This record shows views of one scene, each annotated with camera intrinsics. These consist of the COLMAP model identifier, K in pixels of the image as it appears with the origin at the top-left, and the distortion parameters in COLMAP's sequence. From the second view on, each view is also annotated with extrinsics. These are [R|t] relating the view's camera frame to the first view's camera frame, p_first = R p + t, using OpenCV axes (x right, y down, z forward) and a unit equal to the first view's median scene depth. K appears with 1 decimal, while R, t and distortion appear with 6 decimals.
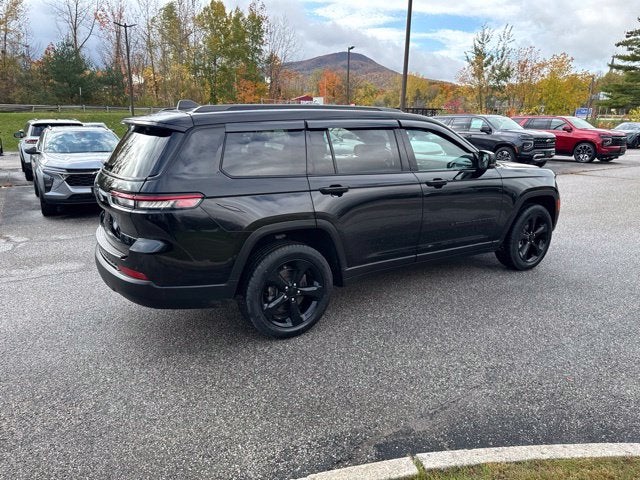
lens RADIAL K [[452.6, 0, 325.8], [0, 452.6, 235.5], [0, 0, 1]] dist [0.035662, -0.040085]
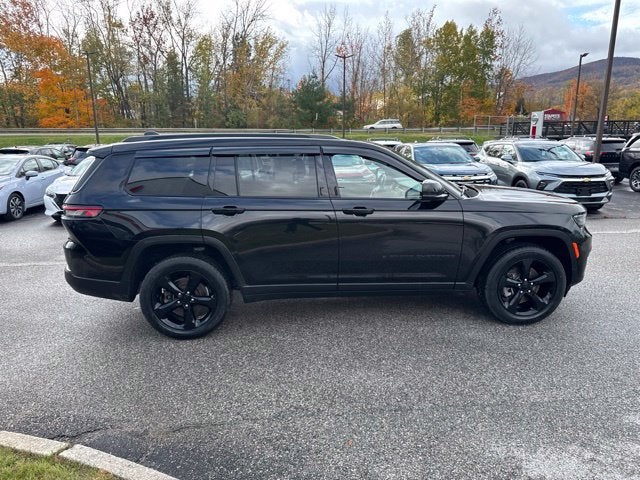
lens RADIAL K [[452.6, 0, 326.1], [0, 452.6, 235.3], [0, 0, 1]] dist [0.035662, -0.040085]
pose [[0.876285, 0.088930, -0.473514, 0.256207], [-0.106724, 0.994230, -0.010779, -0.019382], [0.469823, 0.059981, 0.880720, 0.053382]]
